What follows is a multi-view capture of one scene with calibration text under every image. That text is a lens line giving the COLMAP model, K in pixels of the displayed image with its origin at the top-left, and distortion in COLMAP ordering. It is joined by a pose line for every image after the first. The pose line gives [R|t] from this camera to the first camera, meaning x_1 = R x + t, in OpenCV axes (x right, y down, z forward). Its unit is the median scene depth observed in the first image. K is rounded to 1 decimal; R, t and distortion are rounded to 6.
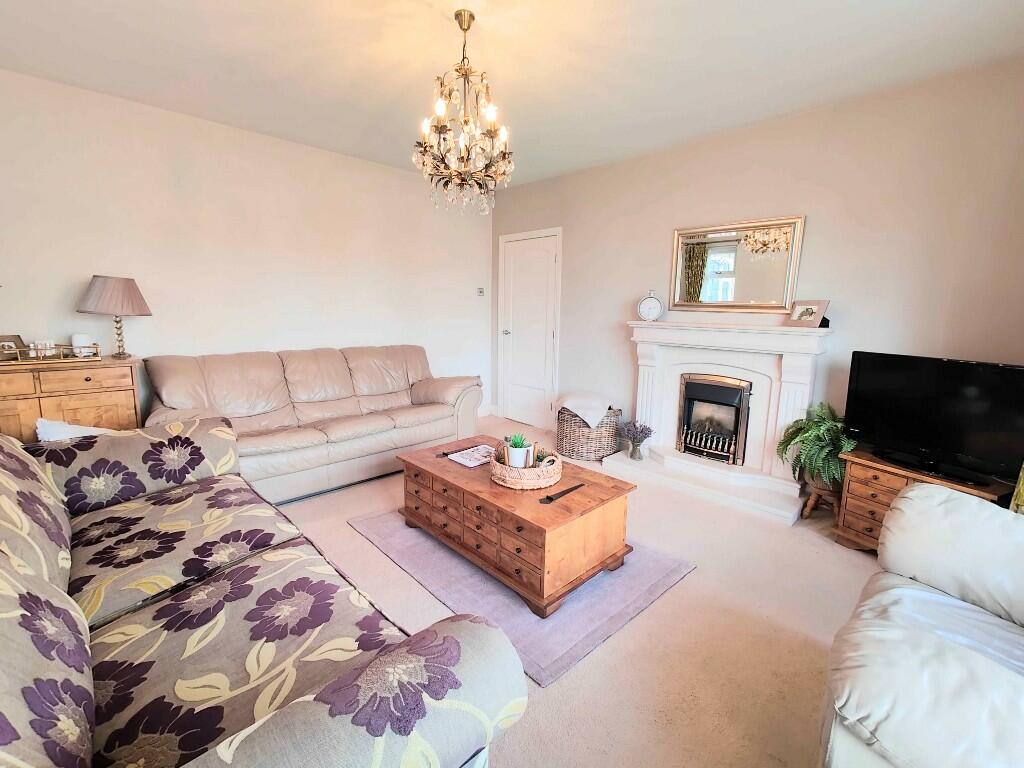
lens RADIAL K [[452.9, 0, 512.0], [0, 452.9, 384.0], [0, 0, 1]] dist [0.010521, -0.000378]
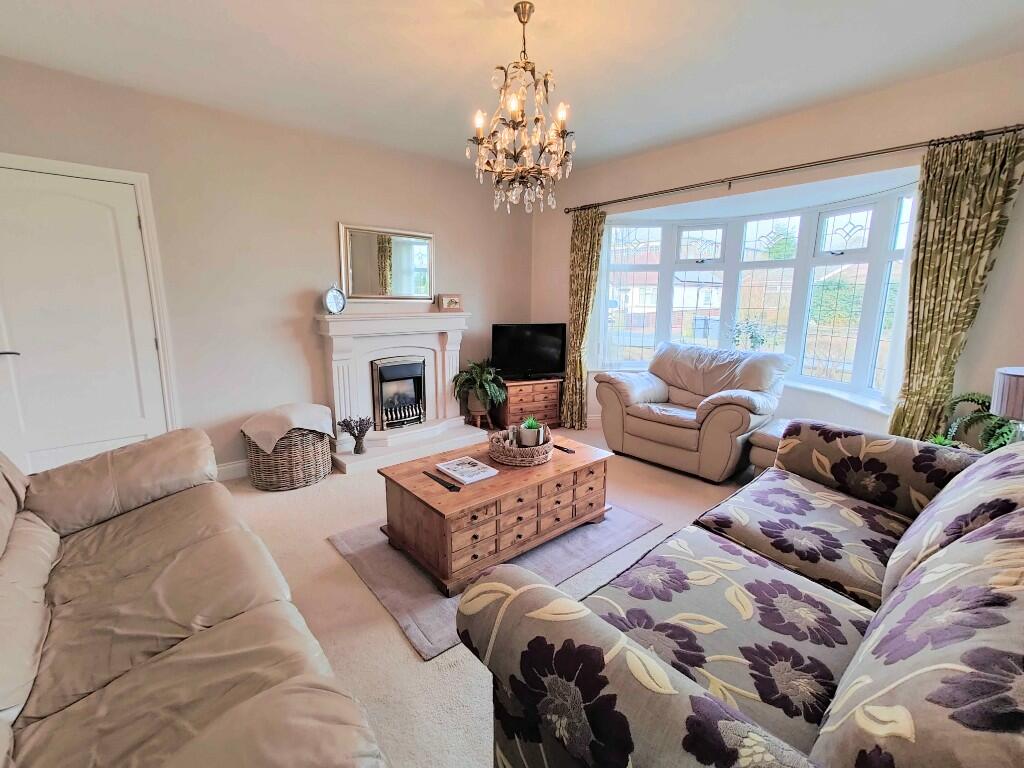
lens RADIAL K [[452.9, 0, 512.0], [0, 452.9, 384.0], [0, 0, 1]] dist [0.010521, -0.000378]
pose [[0.037462, -0.200371, 0.979004, -0.904763], [0.163289, 0.967751, 0.191819, -0.162246], [-0.985867, 0.152674, 0.068972, 0.800563]]
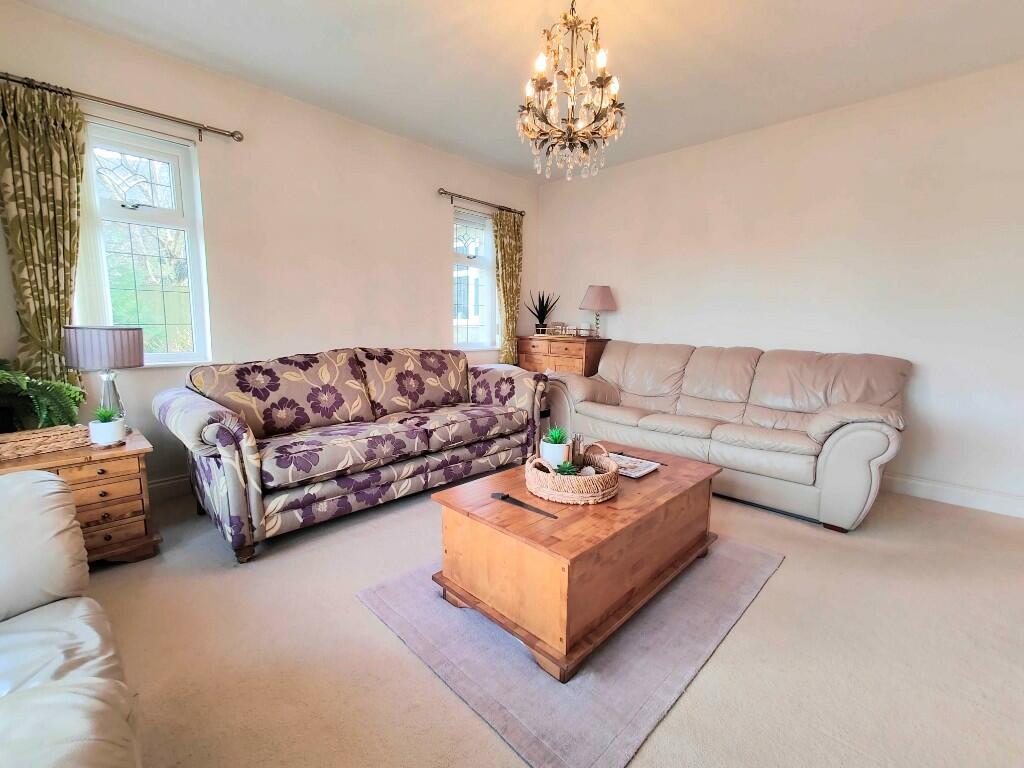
lens RADIAL K [[452.9, 0, 512.0], [0, 452.9, 384.0], [0, 0, 1]] dist [0.010521, -0.000378]
pose [[0.046115, 0.127574, -0.990756, 0.686042], [-0.185589, 0.975638, 0.116989, -0.039713], [0.981545, 0.178478, 0.068668, 0.711589]]
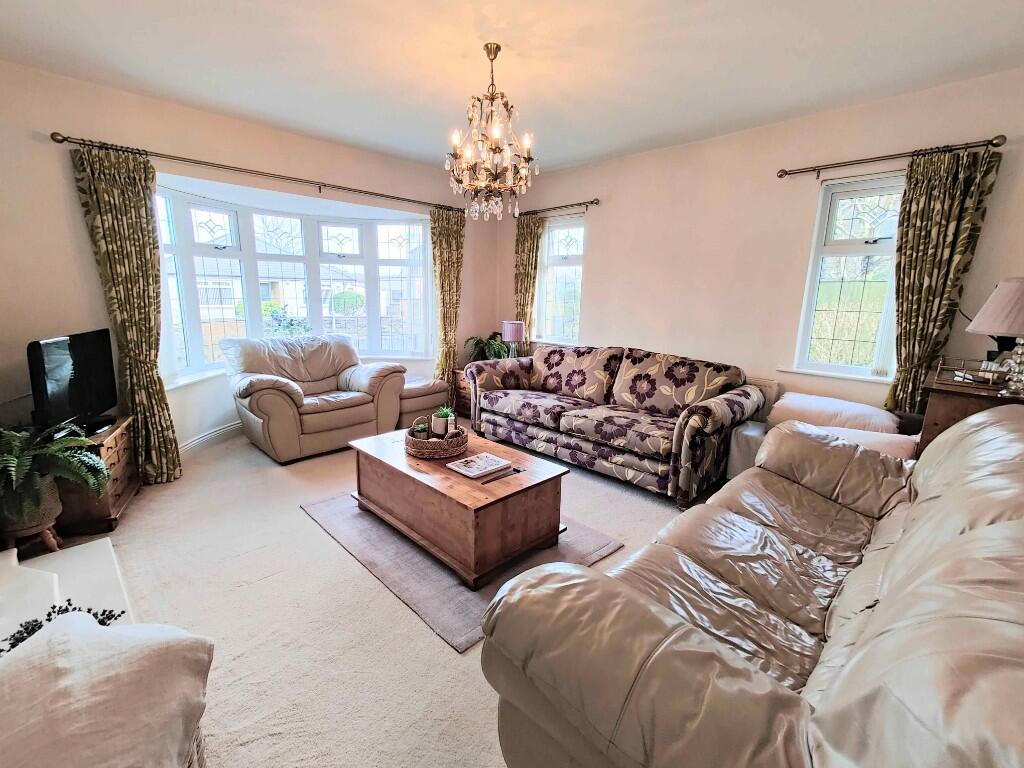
lens RADIAL K [[452.9, 0, 512.0], [0, 452.9, 384.0], [0, 0, 1]] dist [0.010521, -0.000378]
pose [[-0.998968, -0.022914, -0.039209, -0.098603], [-0.035683, 0.930092, 0.365589, -0.328410], [0.028091, 0.366610, -0.929950, 1.762314]]
